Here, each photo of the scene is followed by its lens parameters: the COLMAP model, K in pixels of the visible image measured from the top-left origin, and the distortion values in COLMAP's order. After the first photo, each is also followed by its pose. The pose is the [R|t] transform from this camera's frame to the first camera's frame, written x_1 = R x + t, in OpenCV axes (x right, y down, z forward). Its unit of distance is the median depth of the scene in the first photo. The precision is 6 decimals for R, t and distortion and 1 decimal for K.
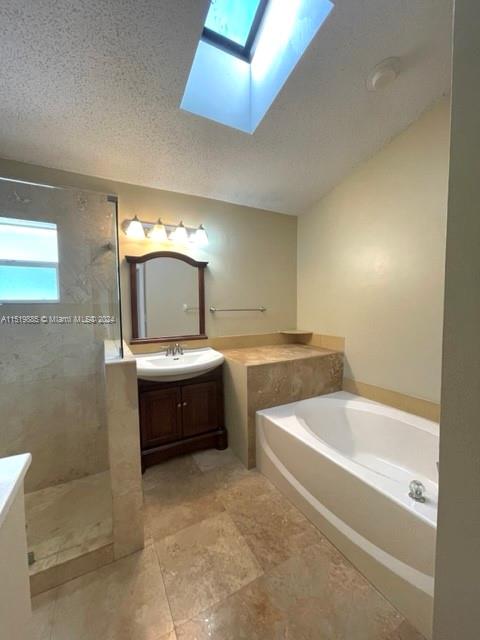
lens RADIAL K [[257.3, 0, 242.1], [0, 257.3, 320.7], [0, 0, 1]] dist [-0.003020, -0.000852]
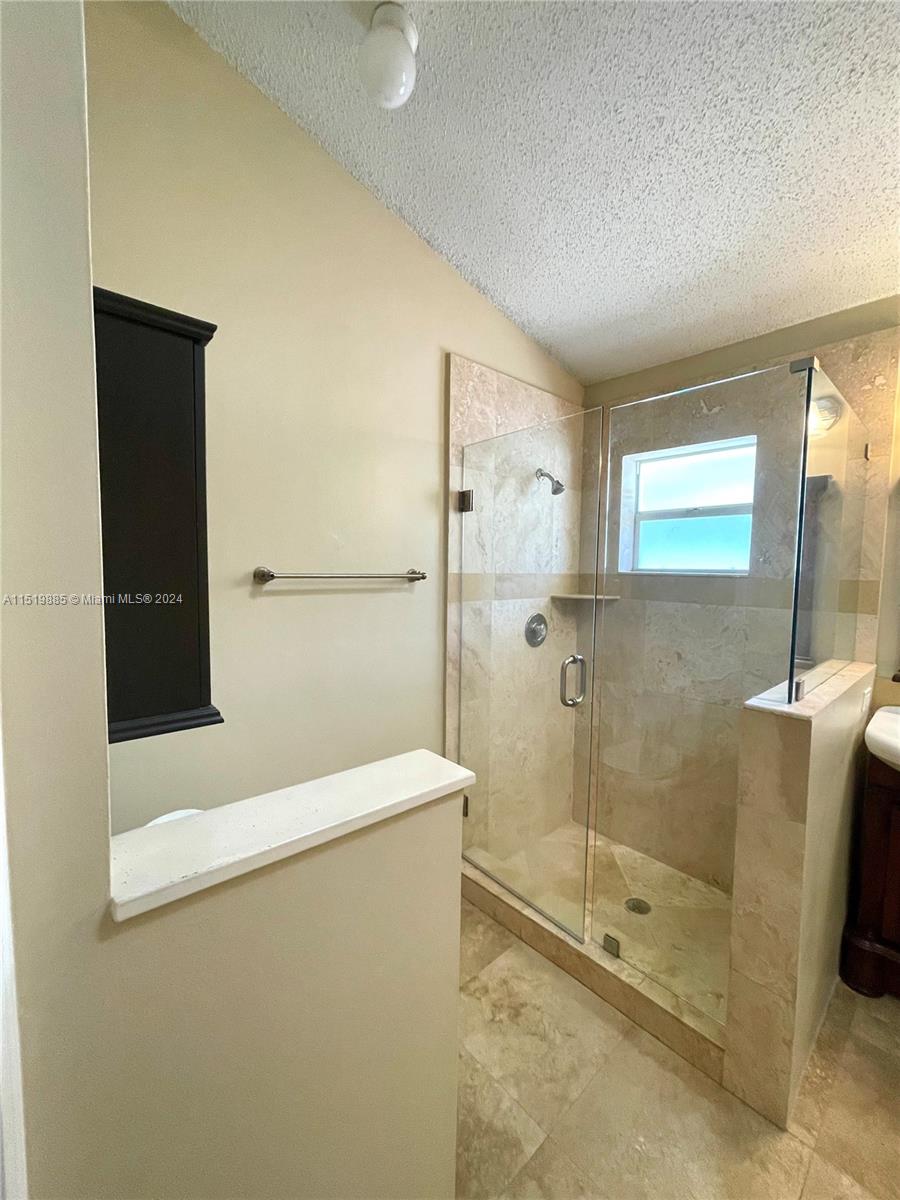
lens RADIAL K [[482.5, 0, 452.3], [0, 482.5, 599.7], [0, 0, 1]] dist [-0.003020, -0.000852]
pose [[0.221905, 0.079018, -0.971861, 0.231231], [-0.074892, 0.995148, 0.063811, -0.050824], [0.972188, 0.058625, 0.226746, 0.192332]]
